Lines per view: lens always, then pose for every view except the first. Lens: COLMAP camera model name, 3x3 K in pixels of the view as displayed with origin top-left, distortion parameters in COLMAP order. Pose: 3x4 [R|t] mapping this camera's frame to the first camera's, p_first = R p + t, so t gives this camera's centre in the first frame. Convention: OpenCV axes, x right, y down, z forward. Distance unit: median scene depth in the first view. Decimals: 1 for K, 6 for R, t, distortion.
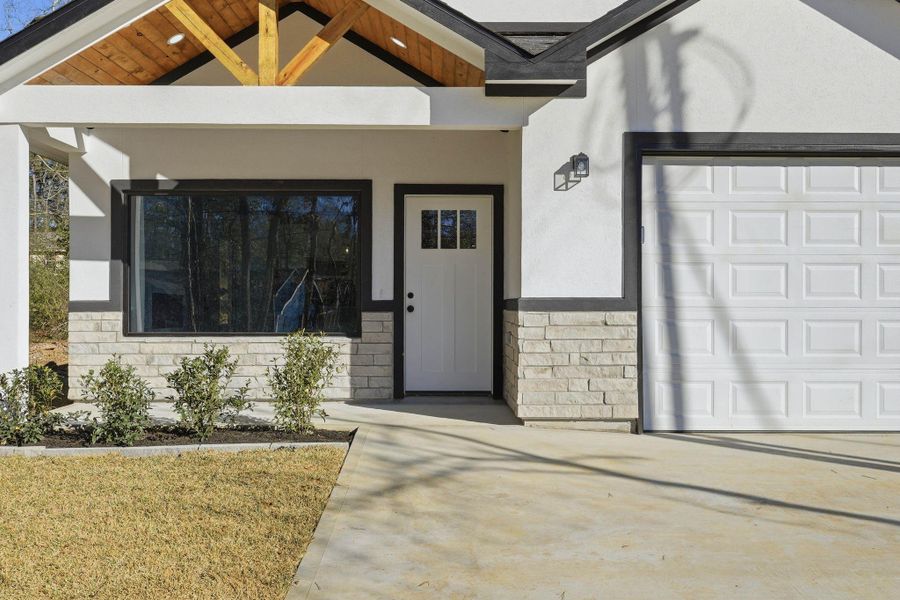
lens RADIAL K [[891.9, 0, 449.3], [0, 891.9, 334.4], [0, 0, 1]] dist [0.009190, 0.003344]
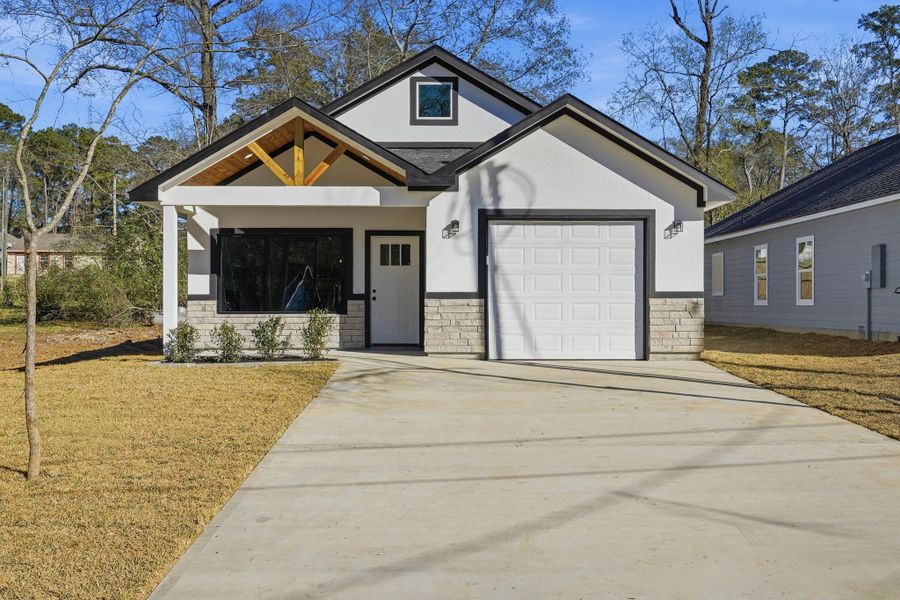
lens RADIAL K [[891.9, 0, 449.3], [0, 891.9, 334.4], [0, 0, 1]] dist [0.009190, 0.003344]
pose [[0.999995, -0.001892, 0.002493, 0.123970], [0.001881, 0.999989, 0.004213, 0.044097], [-0.002501, -0.004209, 0.999988, -0.970864]]
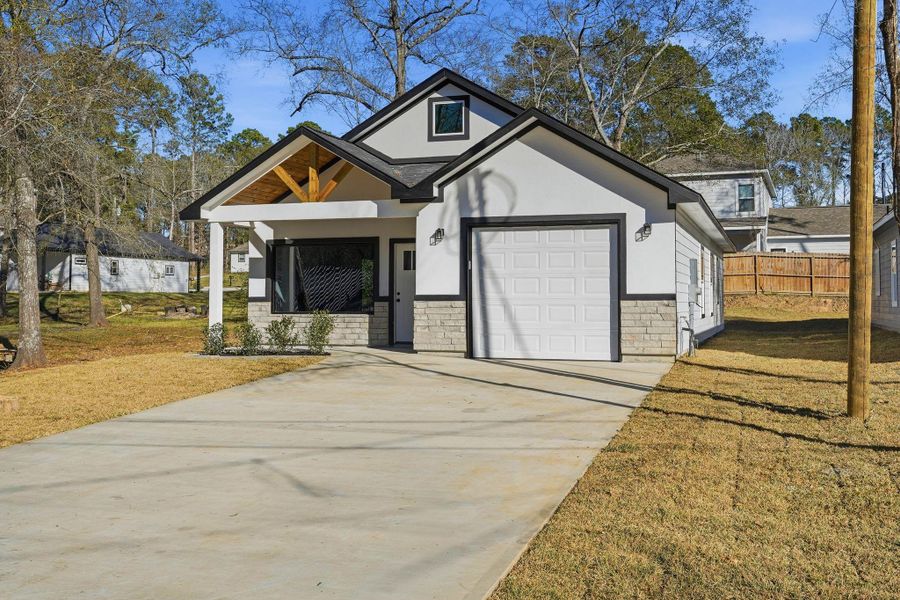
lens RADIAL K [[924.4, 0, 450.1], [0, 924.4, 298.5], [0, 0, 1]] dist [0.003487, 0.002461]
pose [[0.943448, -0.002119, -0.331513, 0.887063], [-0.009935, 0.999350, -0.034659, 0.044633], [0.331371, 0.035992, 0.942814, -1.075387]]
